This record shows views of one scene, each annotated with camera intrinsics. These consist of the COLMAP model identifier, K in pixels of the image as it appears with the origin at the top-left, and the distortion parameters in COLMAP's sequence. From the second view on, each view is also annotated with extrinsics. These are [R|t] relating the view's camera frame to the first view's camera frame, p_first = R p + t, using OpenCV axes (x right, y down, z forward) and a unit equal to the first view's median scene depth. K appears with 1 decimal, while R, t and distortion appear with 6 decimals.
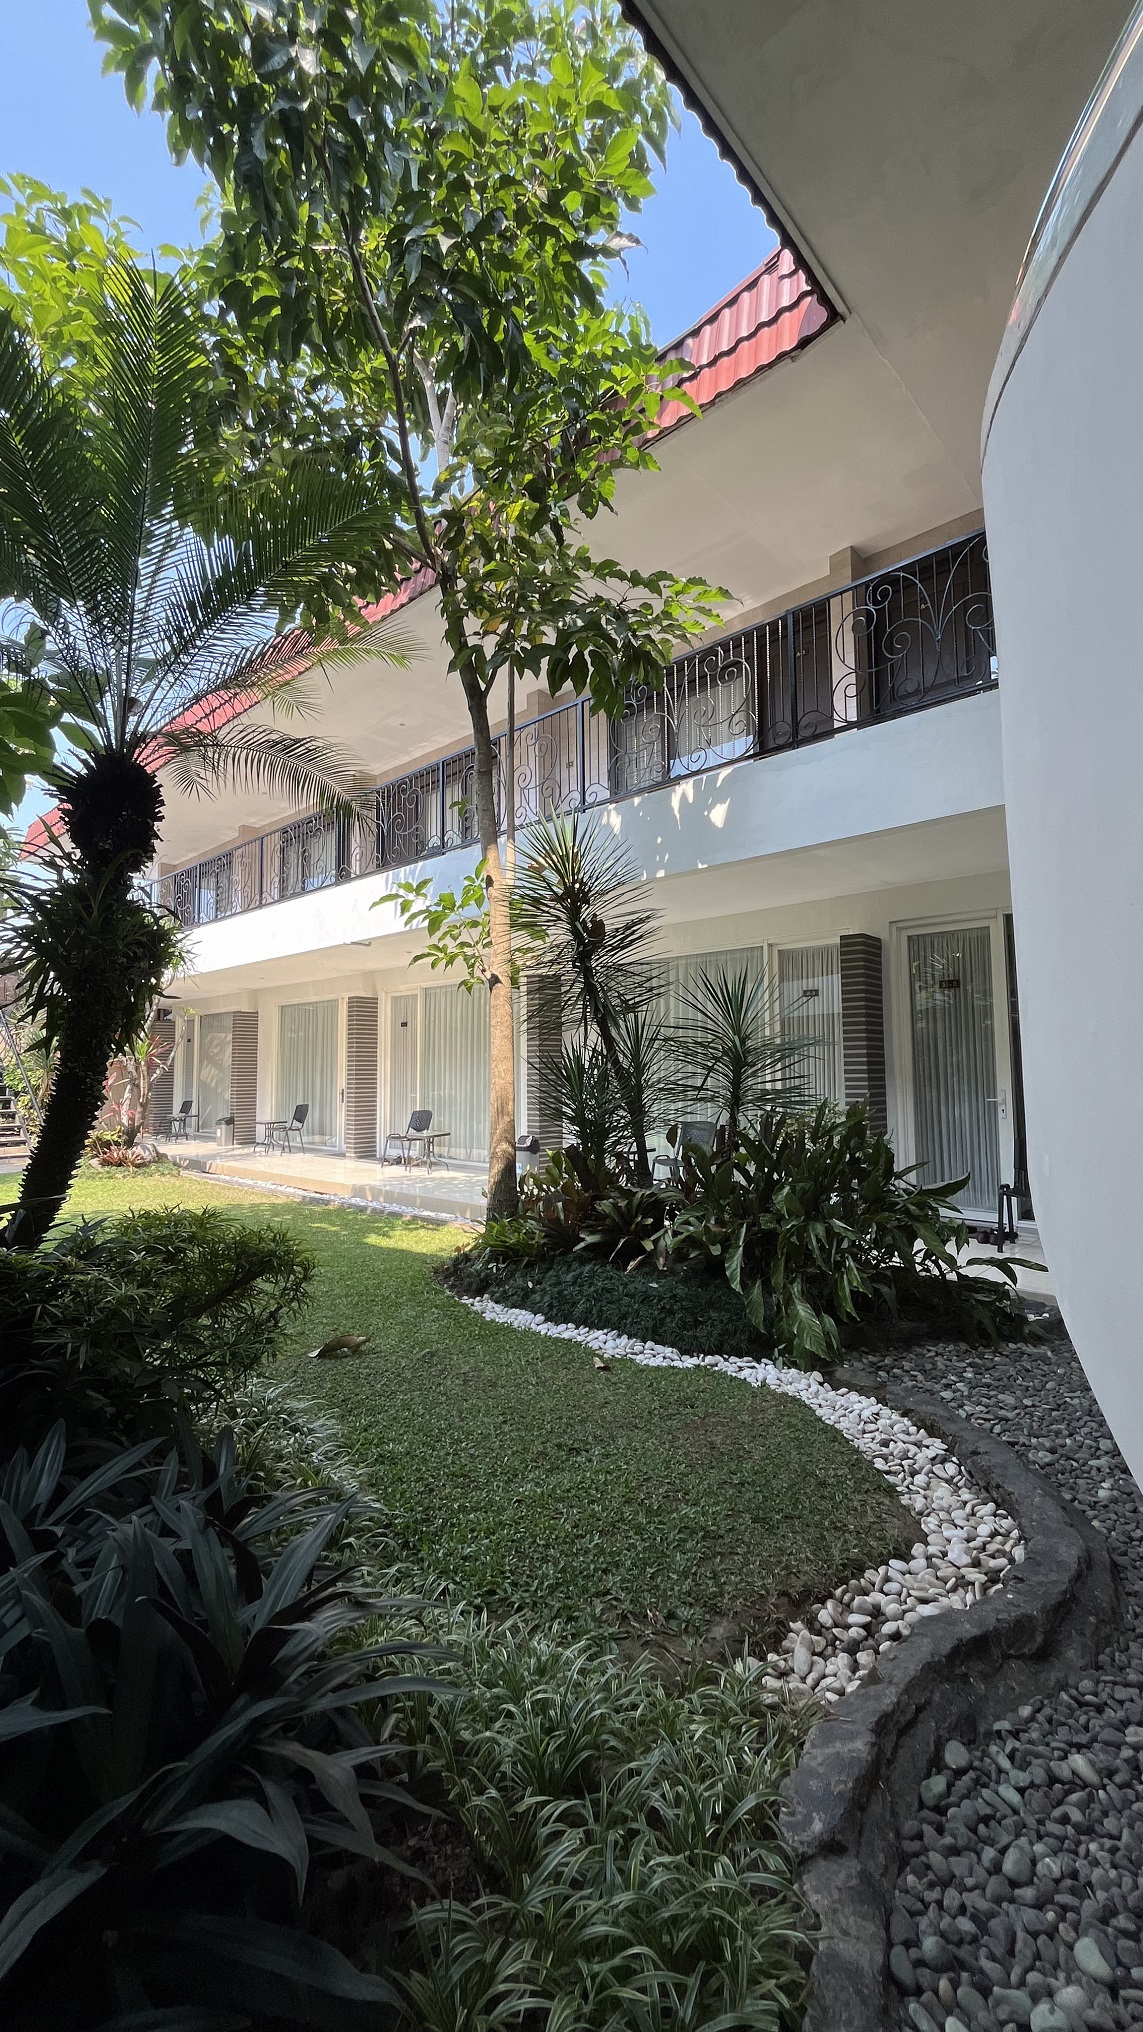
lens RADIAL K [[836.4, 0, 571.5], [0, 836.4, 1016.0], [0, 0, 1]] dist [0.001292, 0.000434]
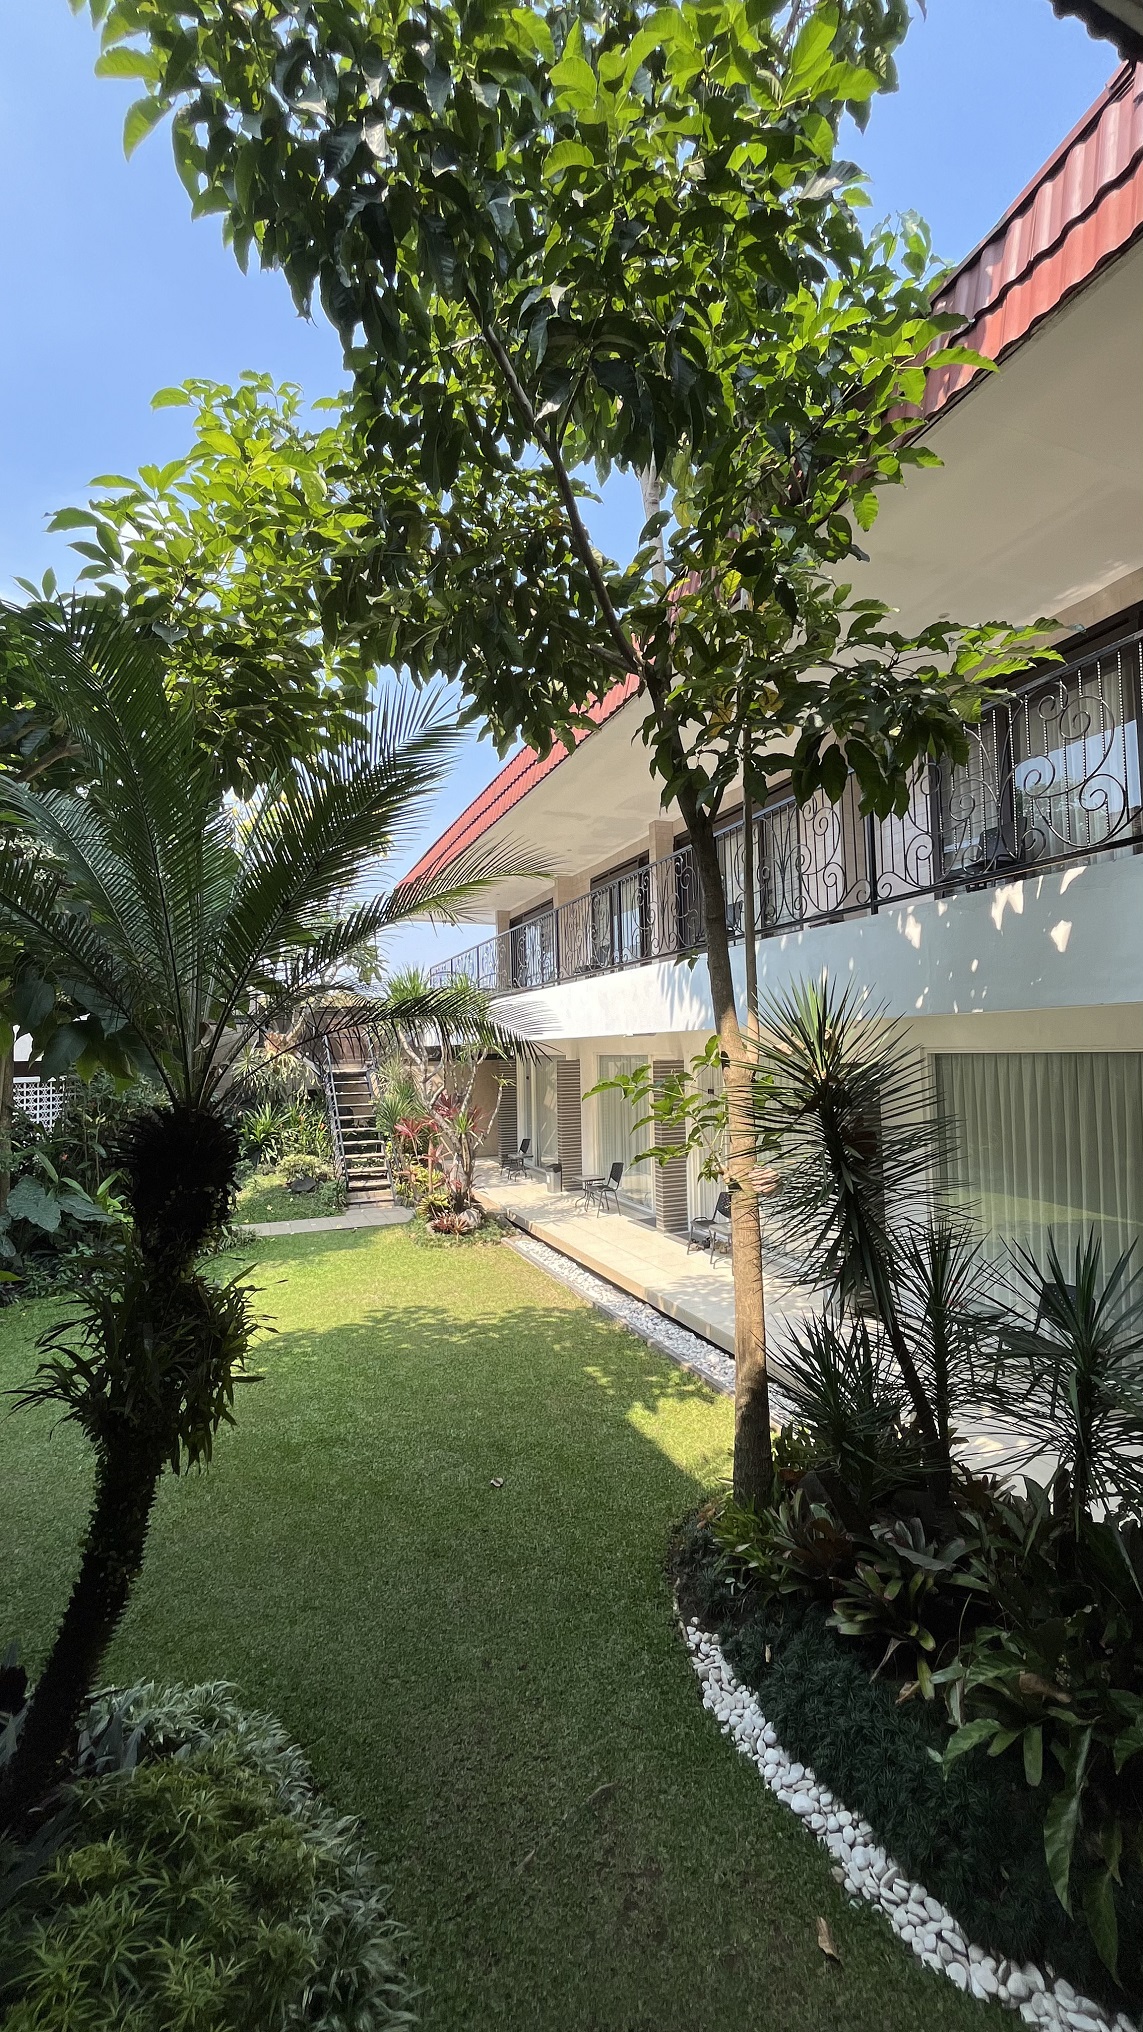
lens RADIAL K [[827.1, 0, 571.5], [0, 827.1, 1016.0], [0, 0, 1]] dist [-0.003465, -0.000321]
pose [[0.908968, -0.030346, -0.415759, 0.095862], [0.044535, 0.998708, 0.024471, -0.227326], [0.414479, -0.040759, 0.909146, 0.235765]]
